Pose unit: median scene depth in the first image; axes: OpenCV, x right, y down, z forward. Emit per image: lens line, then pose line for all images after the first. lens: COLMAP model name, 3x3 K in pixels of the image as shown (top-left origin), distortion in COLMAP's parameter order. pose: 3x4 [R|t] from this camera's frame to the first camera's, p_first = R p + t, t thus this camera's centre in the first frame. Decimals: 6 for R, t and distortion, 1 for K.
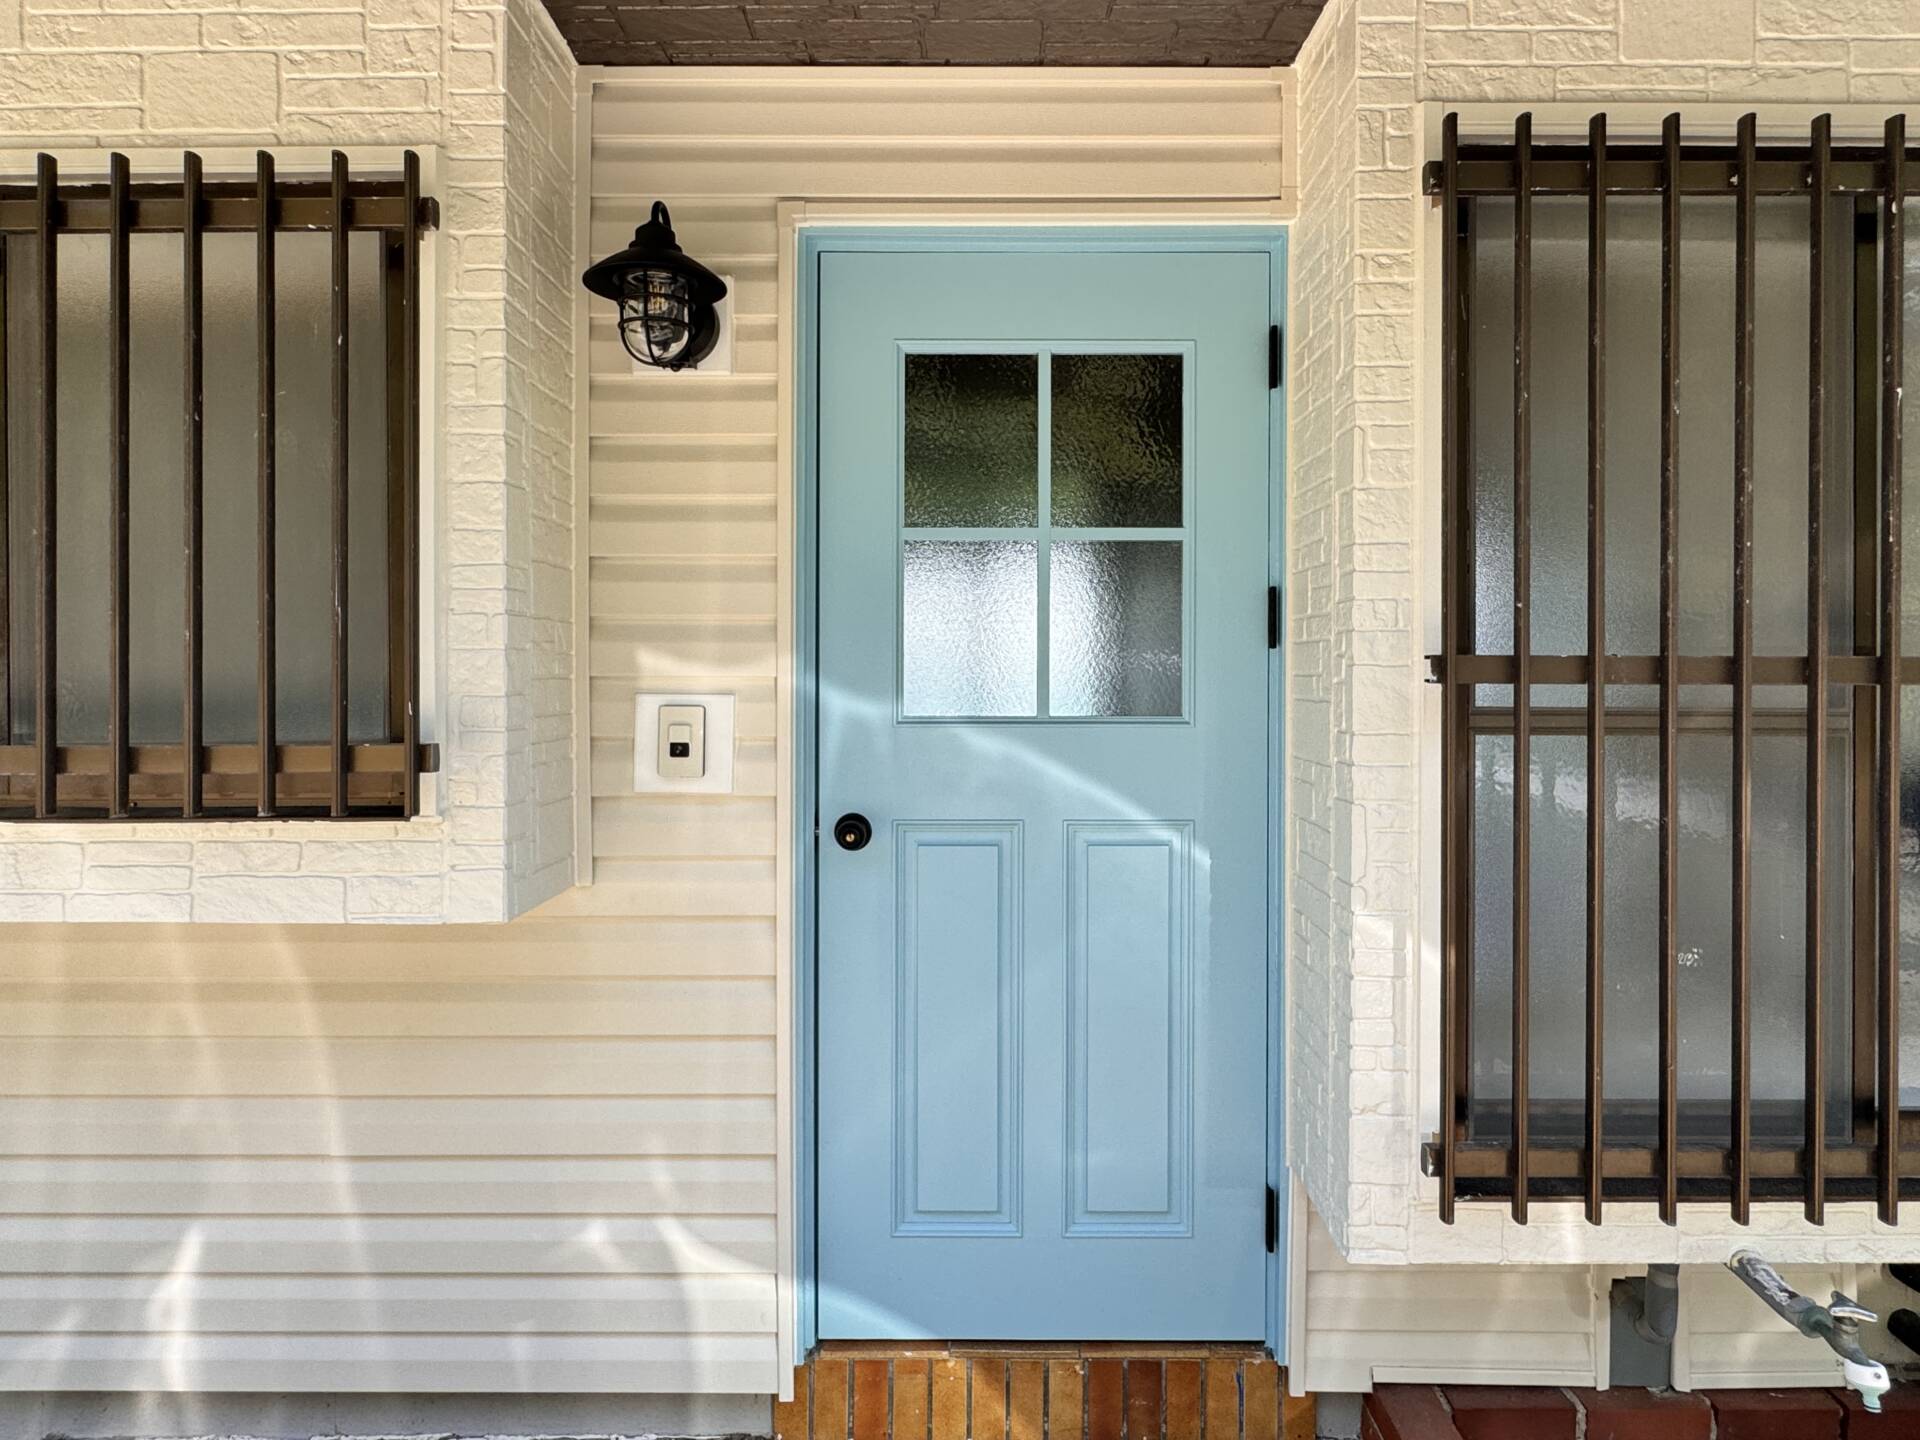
lens RADIAL K [[1060.2, 0, 950.5], [0, 1060.2, 672.2], [0, 0, 1]] dist [-0.001431, -0.000656]
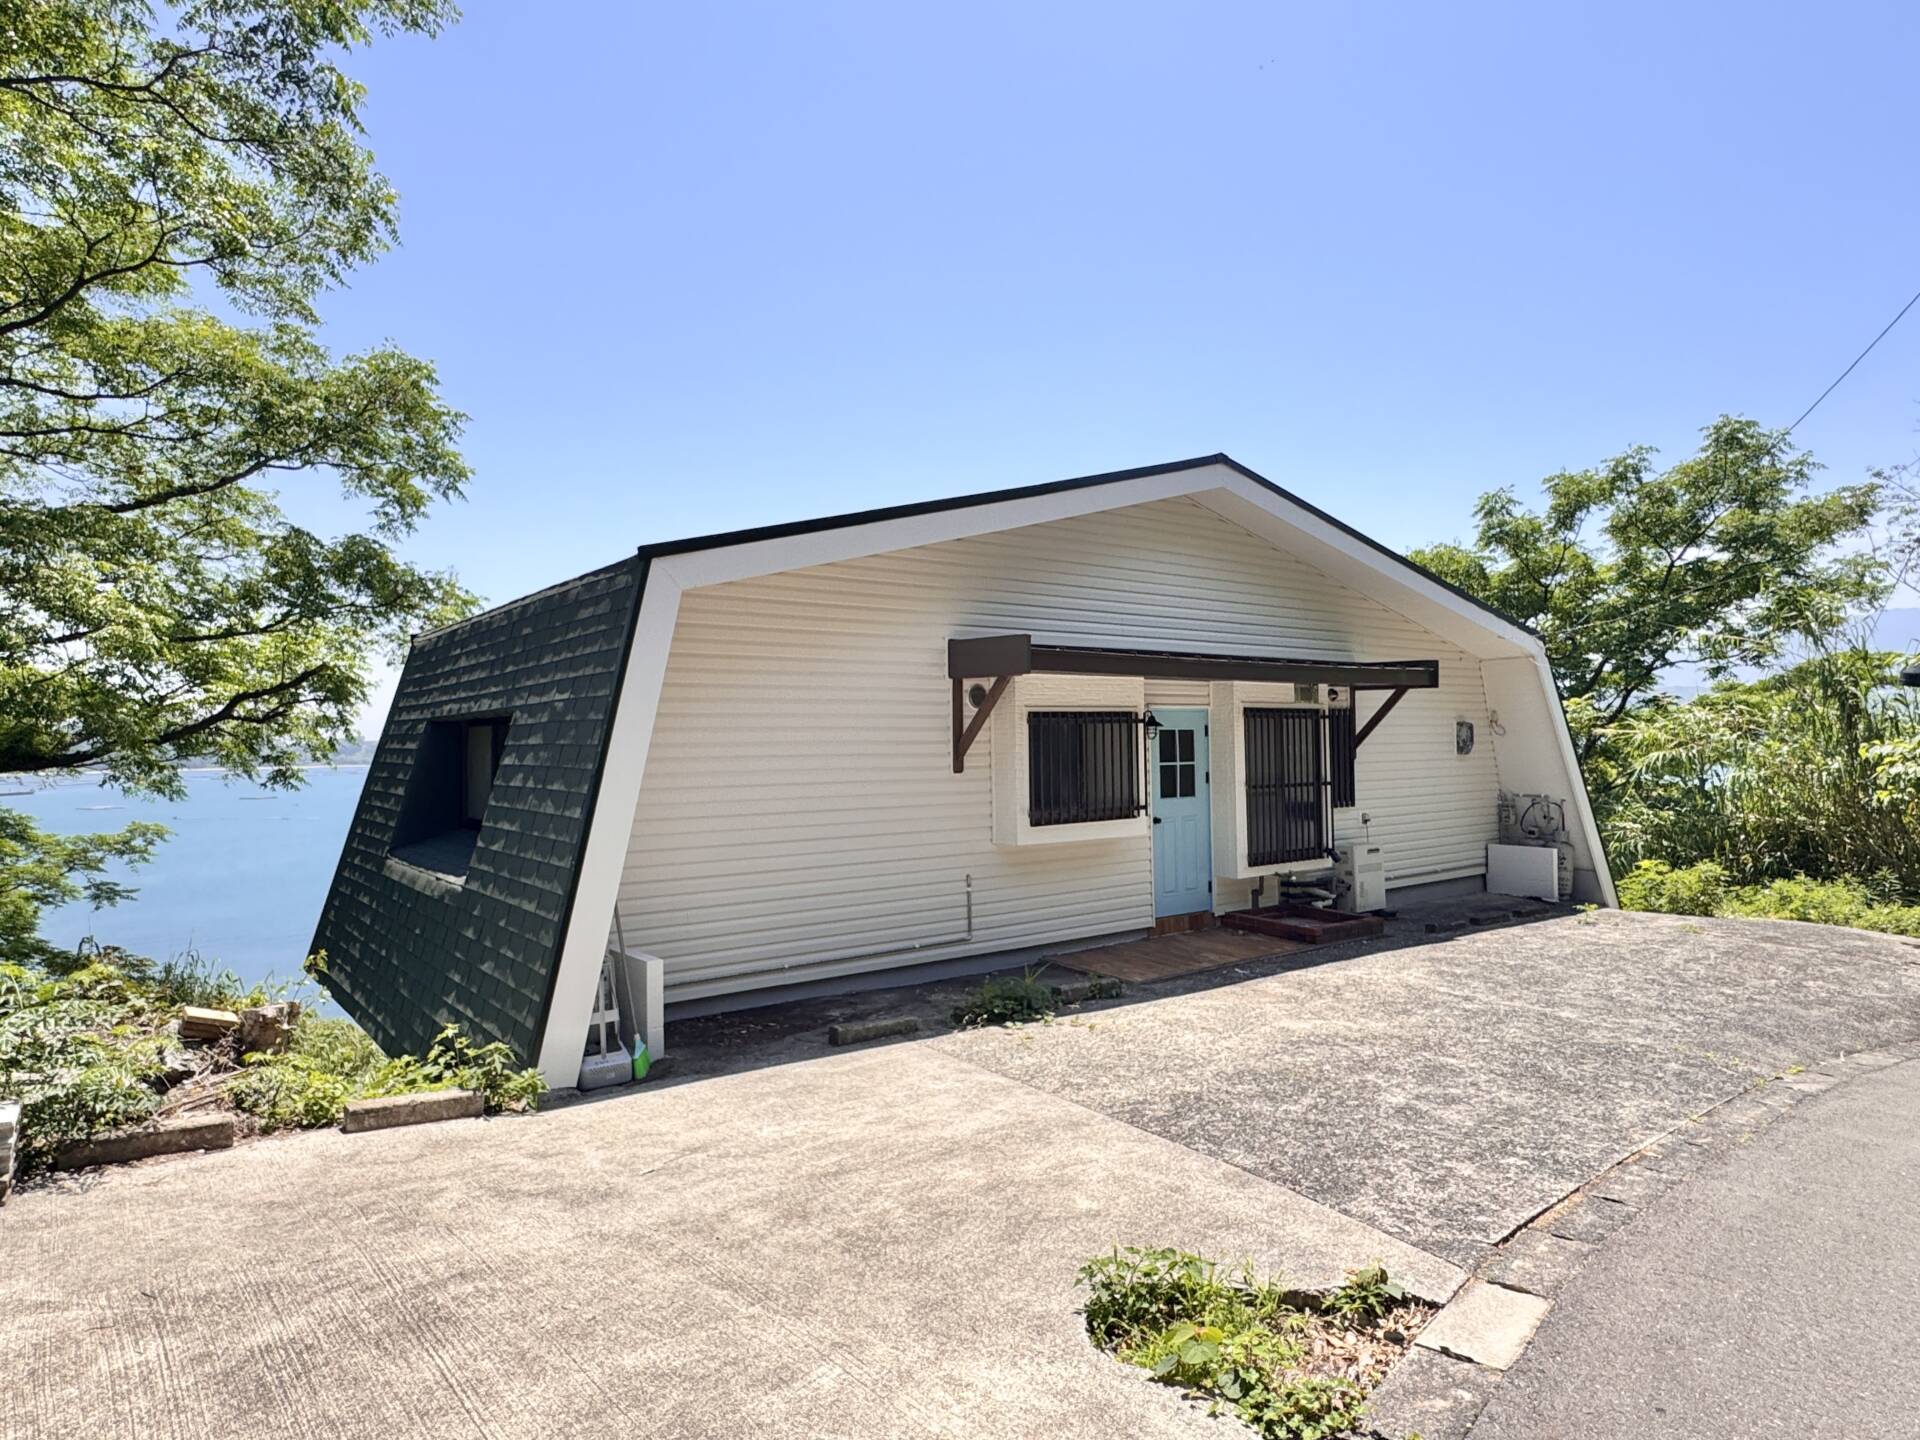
lens RADIAL K [[1116.4, 0, 960.0], [0, 1116.4, 720.0], [0, 0, 1]] dist [0.007969, 0.000770]
pose [[0.793802, 0.001136, 0.608176, -4.856438], [0.018349, 0.999498, -0.025816, -0.257346], [-0.607900, 0.031652, 0.793382, -3.245823]]
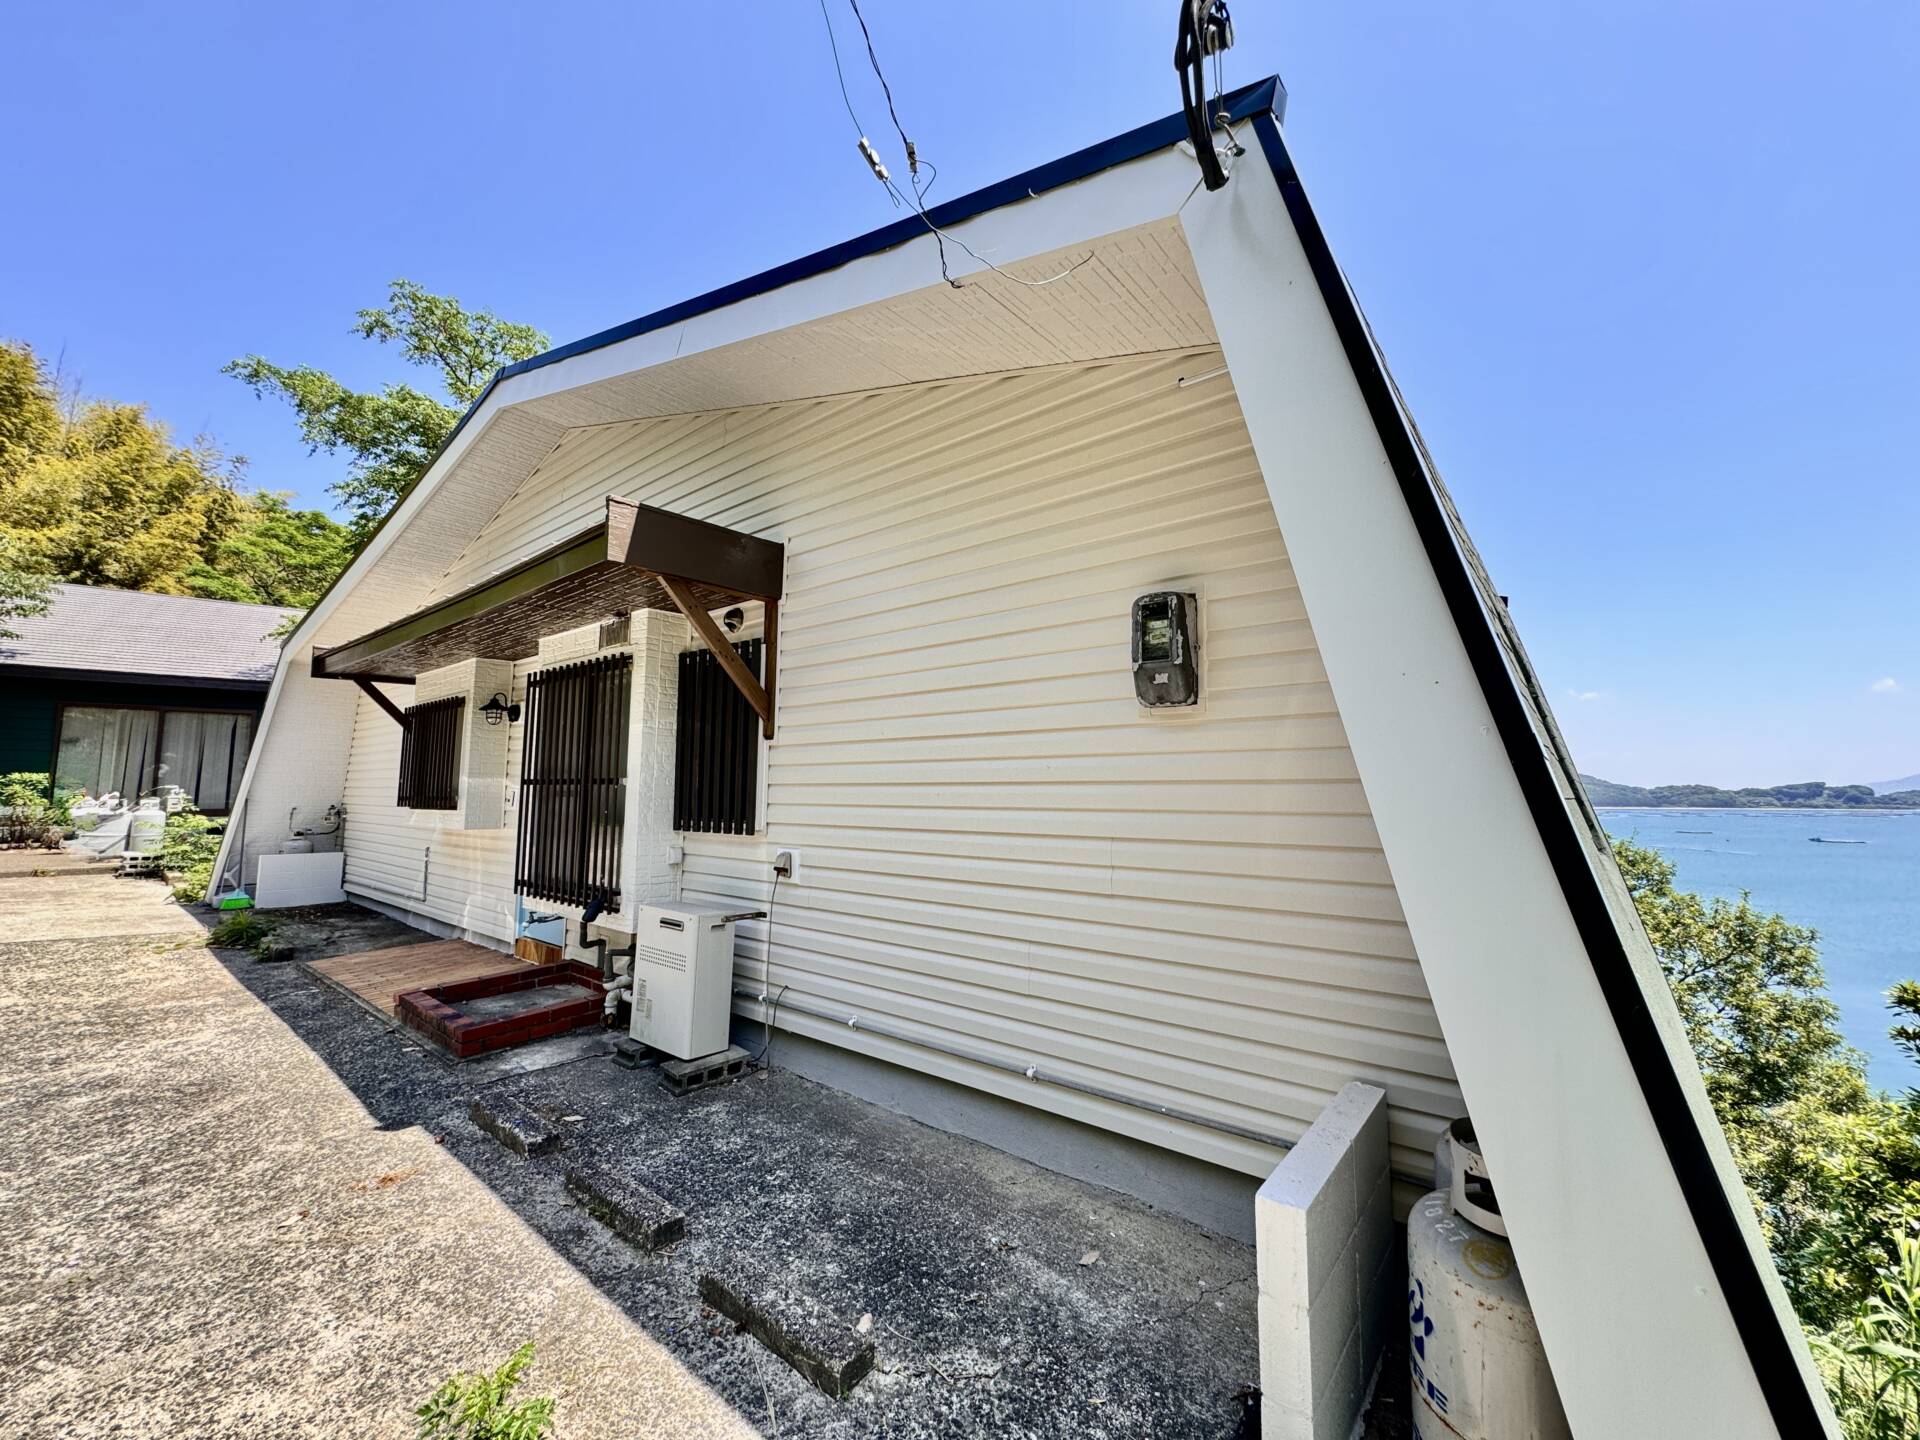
lens RADIAL K [[762.8, 0, 957.7], [0, 762.8, 717.4], [0, 0, 1]] dist [-0.001507, 0.000335]
pose [[0.775238, -0.060344, -0.628780, 3.842886], [-0.005792, 0.994706, -0.102603, 0.045469], [0.631643, 0.083183, 0.770784, -0.445289]]
